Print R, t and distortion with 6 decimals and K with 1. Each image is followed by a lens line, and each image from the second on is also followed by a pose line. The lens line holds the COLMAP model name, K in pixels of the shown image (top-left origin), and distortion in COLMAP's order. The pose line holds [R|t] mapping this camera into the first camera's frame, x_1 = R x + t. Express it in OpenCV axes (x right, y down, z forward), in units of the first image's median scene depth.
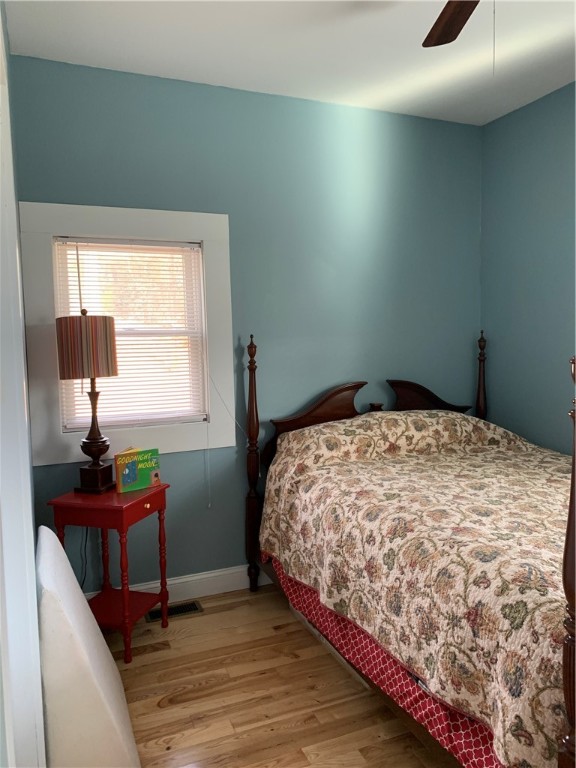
lens RADIAL K [[604.4, 0, 289.3], [0, 604.4, 370.7], [0, 0, 1]] dist [-0.005612, 0.006003]
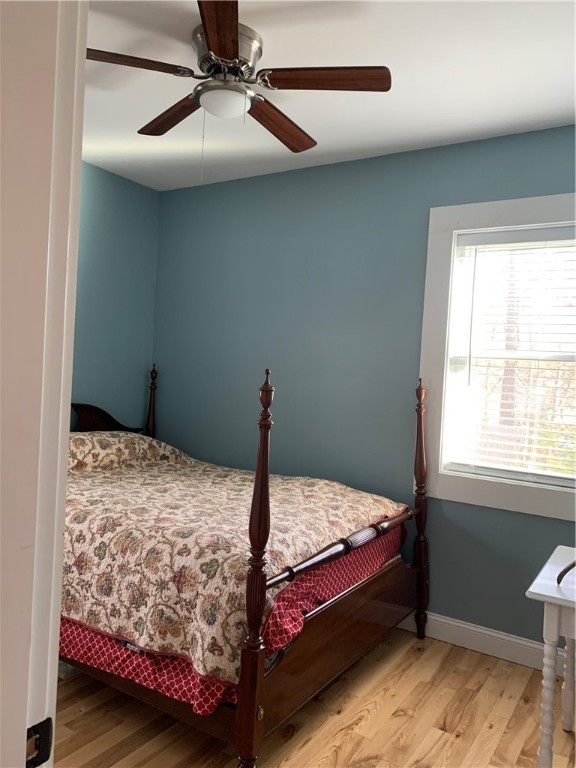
lens RADIAL K [[604.4, 0, 289.3], [0, 604.4, 370.7], [0, 0, 1]] dist [-0.005612, 0.006003]
pose [[0.828250, 0.054241, 0.557727, -0.227003], [-0.026188, 0.997963, -0.058165, 0.016304], [-0.559746, 0.033569, 0.827984, -0.227896]]
